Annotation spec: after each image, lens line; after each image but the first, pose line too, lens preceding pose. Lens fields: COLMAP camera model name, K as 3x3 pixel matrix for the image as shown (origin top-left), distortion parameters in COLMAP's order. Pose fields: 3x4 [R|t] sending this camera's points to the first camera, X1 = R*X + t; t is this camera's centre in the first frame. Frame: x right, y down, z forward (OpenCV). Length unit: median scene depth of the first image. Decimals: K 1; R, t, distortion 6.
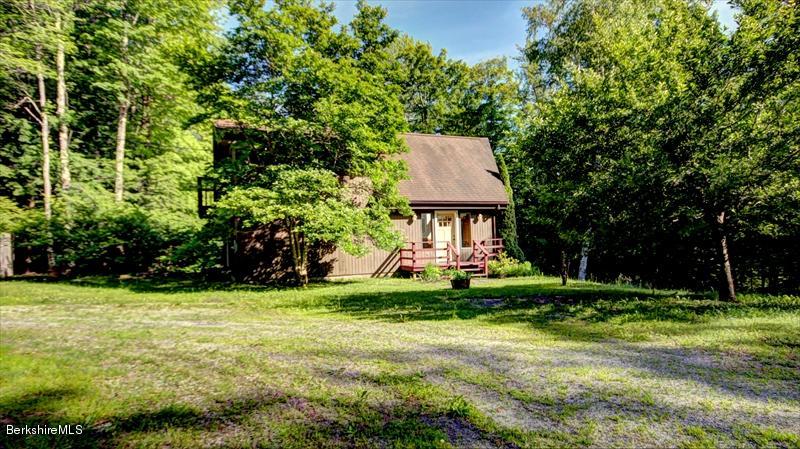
lens RADIAL K [[451.8, 0, 397.7], [0, 451.8, 221.7], [0, 0, 1]] dist [-0.002180, 0.000055]
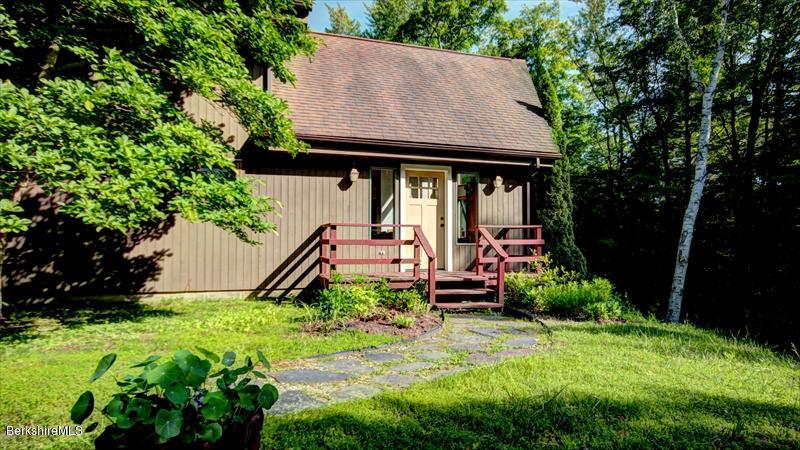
lens RADIAL K [[451.8, 0, 402.6], [0, 451.8, 228.3], [0, 0, 1]] dist [-0.002180, 0.000055]
pose [[0.996312, 0.033108, -0.079166, 0.123292], [-0.032649, 0.999442, 0.007078, 0.041542], [0.079356, -0.004467, 0.996836, 0.520261]]
